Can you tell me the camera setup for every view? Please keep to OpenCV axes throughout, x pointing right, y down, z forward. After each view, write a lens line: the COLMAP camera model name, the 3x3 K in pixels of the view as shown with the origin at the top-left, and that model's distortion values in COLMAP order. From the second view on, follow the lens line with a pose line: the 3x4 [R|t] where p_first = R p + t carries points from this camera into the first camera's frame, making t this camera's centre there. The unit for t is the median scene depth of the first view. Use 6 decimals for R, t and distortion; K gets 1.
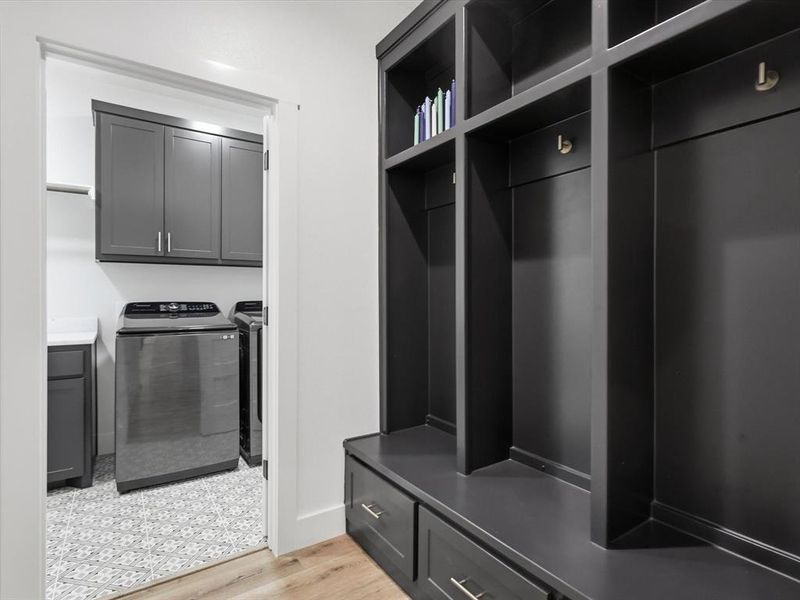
lens RADIAL K [[425.1, 0, 399.2], [0, 425.1, 296.1], [0, 0, 1]] dist [0.000742, 0.000246]
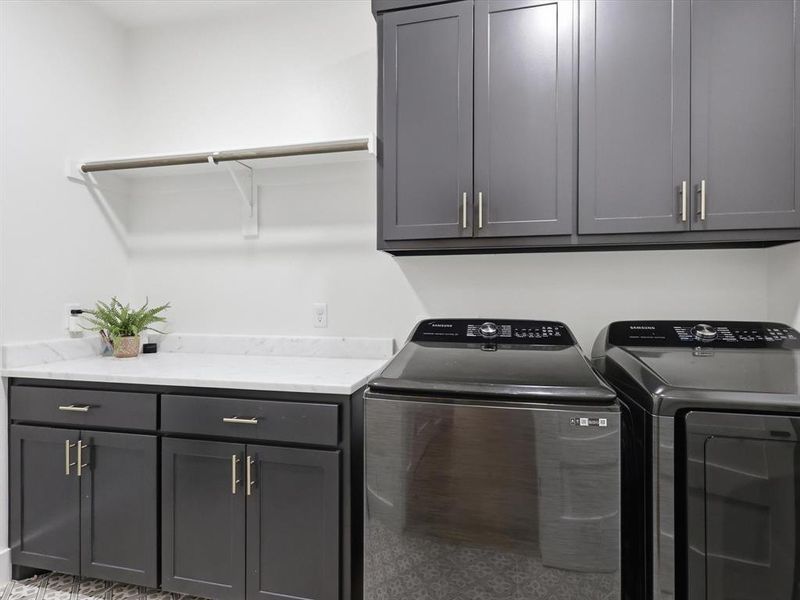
lens RADIAL K [[425.1, 0, 400.0], [0, 425.1, 295.7], [0, 0, 1]] dist [0.000742, 0.000246]
pose [[0.692676, -0.003975, -0.721238, -0.219692], [-0.002574, 0.999965, -0.007983, -0.012880], [0.721244, 0.007386, 0.692641, 0.545379]]
